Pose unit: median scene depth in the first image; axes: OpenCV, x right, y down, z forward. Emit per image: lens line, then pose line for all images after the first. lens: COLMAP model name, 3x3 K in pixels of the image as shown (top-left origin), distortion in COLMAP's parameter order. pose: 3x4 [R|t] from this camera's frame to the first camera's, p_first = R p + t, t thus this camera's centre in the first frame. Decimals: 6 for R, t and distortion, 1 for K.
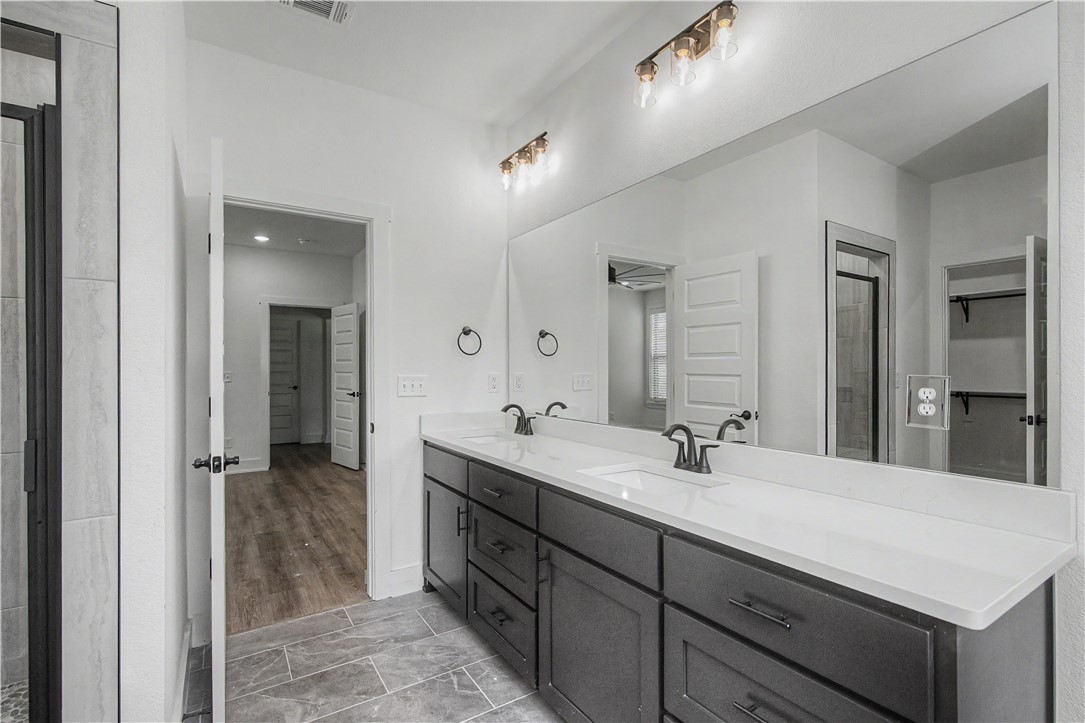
lens RADIAL K [[499.3, 0, 568.8], [0, 499.3, 359.0], [0, 0, 1]] dist [0.002936, -0.000357]
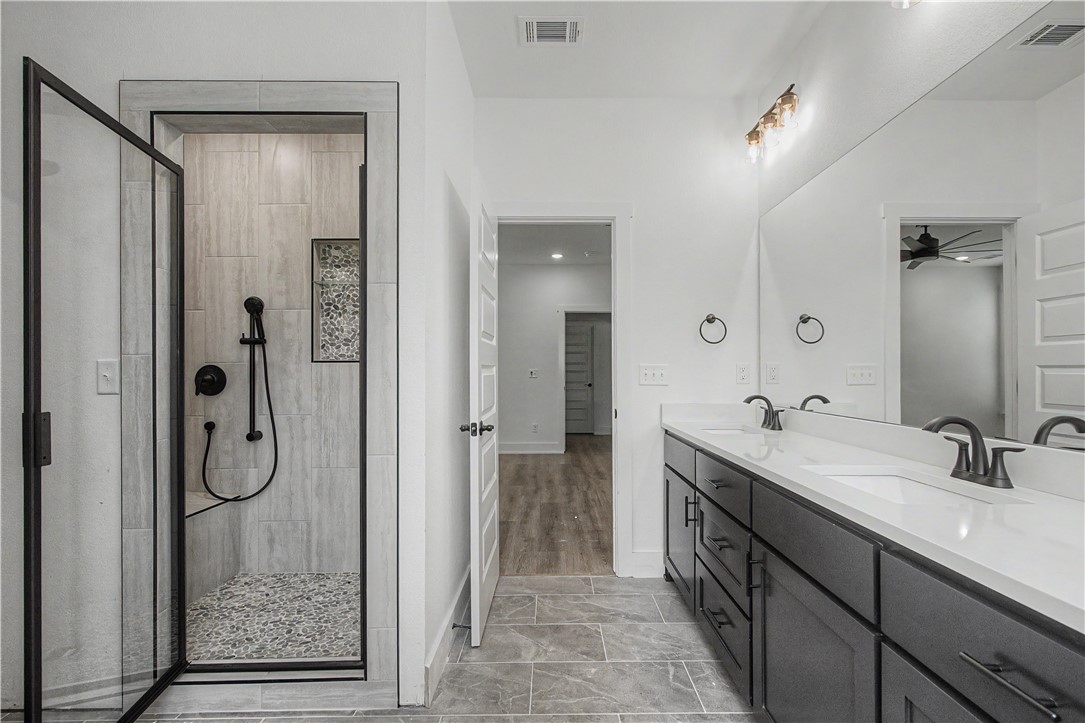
lens RADIAL K [[499.3, 0, 564.5], [0, 499.3, 361.2], [0, 0, 1]] dist [0.002936, -0.000357]
pose [[0.837411, -0.013961, -0.546396, 0.100844], [0.012720, 0.999901, -0.006052, 0.033207], [0.546426, -0.001882, 0.837505, 0.055640]]
